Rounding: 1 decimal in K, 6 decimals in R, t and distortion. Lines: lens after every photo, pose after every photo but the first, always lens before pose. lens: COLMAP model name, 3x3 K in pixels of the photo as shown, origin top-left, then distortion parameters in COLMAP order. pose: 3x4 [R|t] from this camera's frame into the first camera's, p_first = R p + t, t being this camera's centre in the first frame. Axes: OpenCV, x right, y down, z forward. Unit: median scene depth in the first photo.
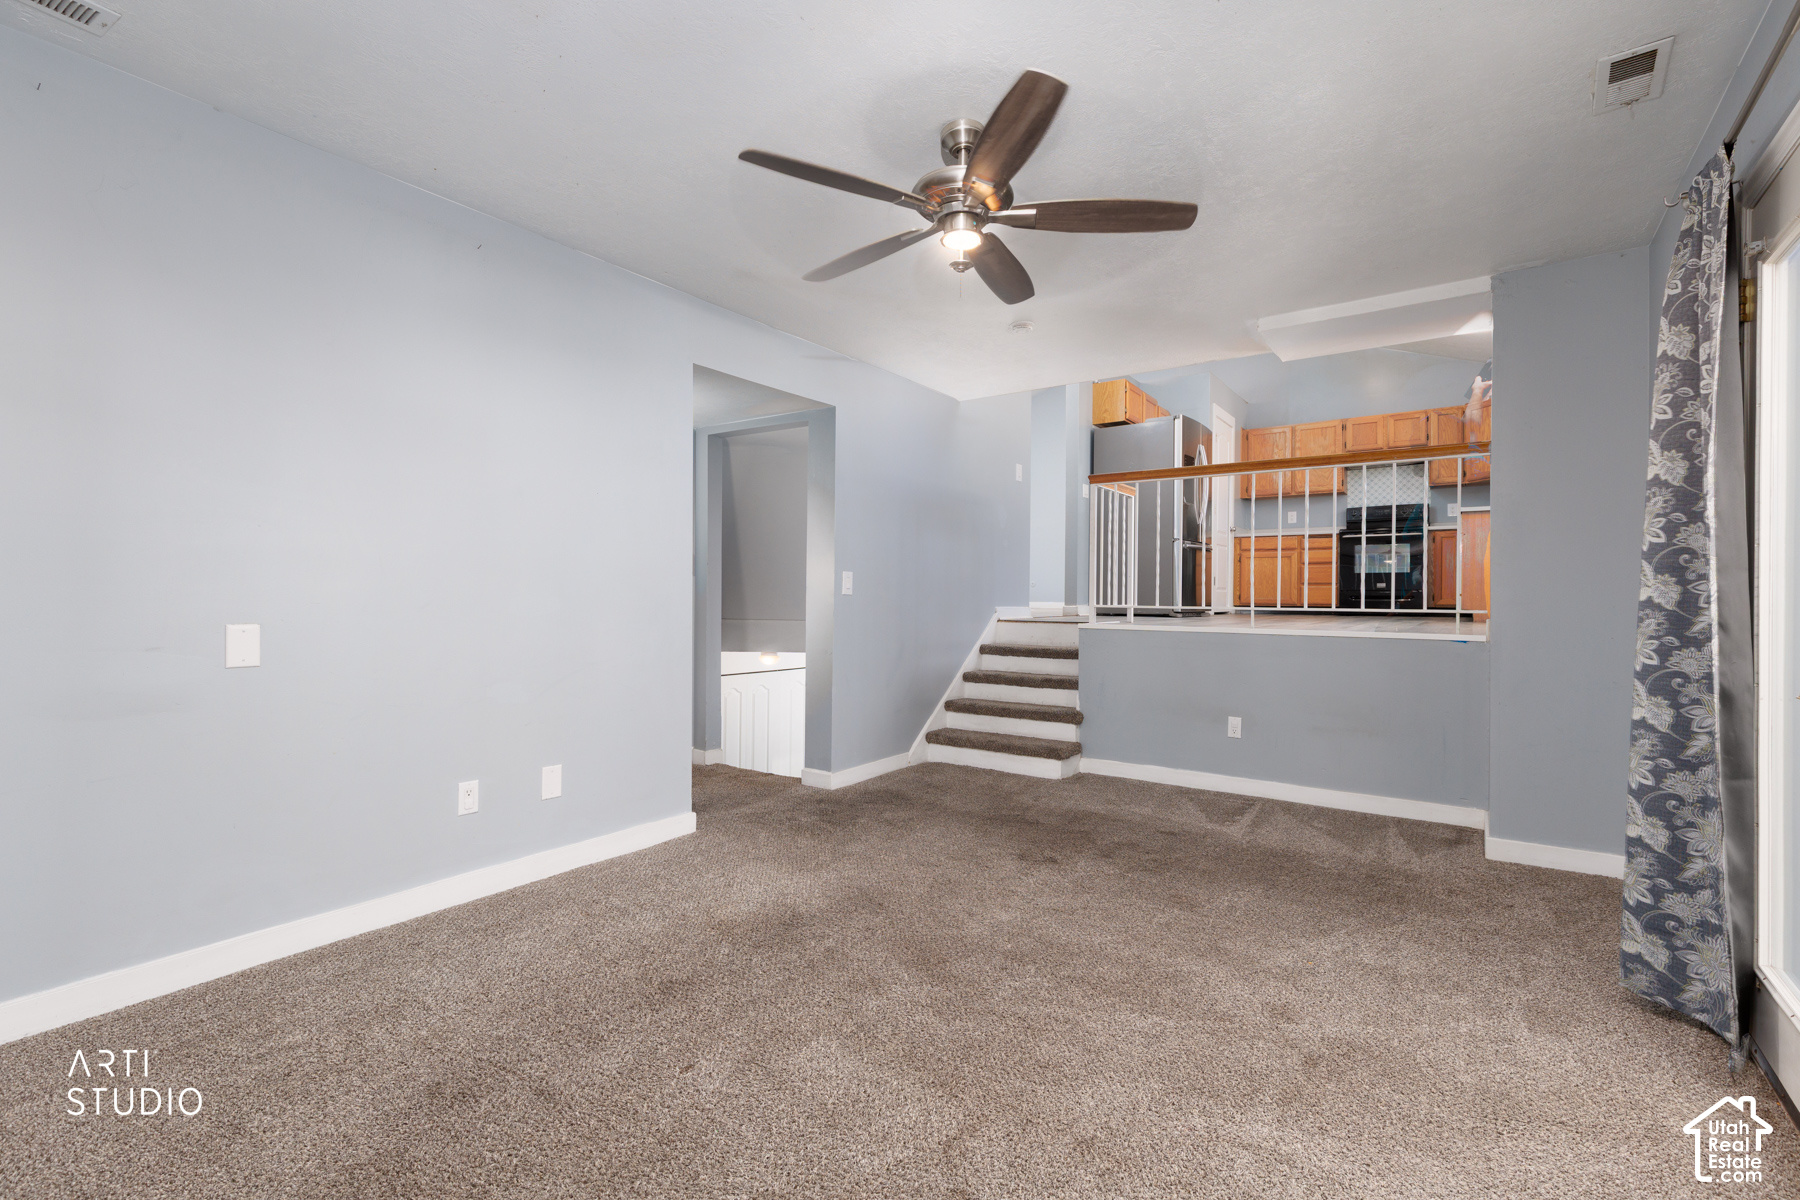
lens RADIAL K [[805.0, 0, 904.6], [0, 805.0, 593.1], [0, 0, 1]] dist [0.006751, -0.001172]
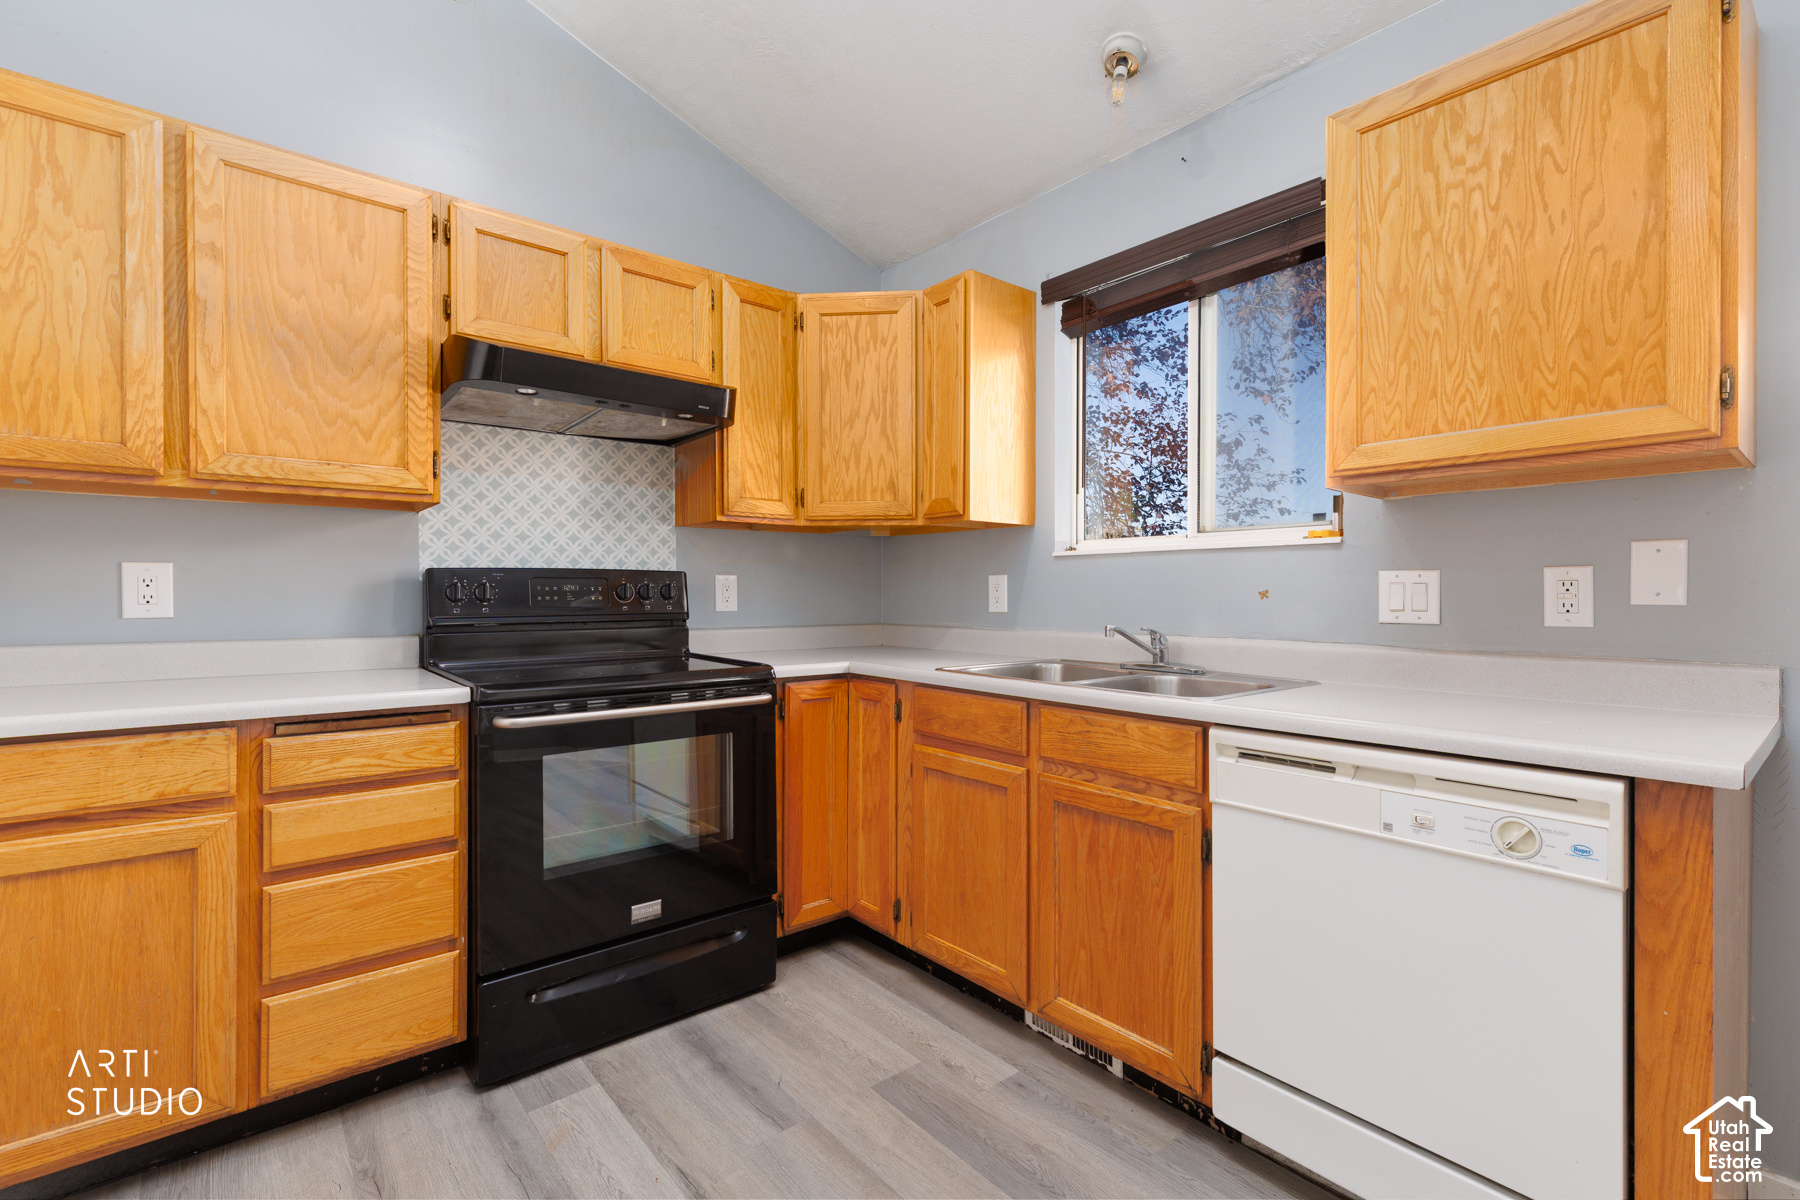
lens RADIAL K [[805.0, 0, 905.2], [0, 805.0, 594.2], [0, 0, 1]] dist [0.006751, -0.001172]
pose [[0.263954, -0.003351, 0.964529, 0.357714], [0.000399, 0.999994, 0.003365, -0.101499], [-0.964535, -0.000503, 0.263954, 0.818198]]
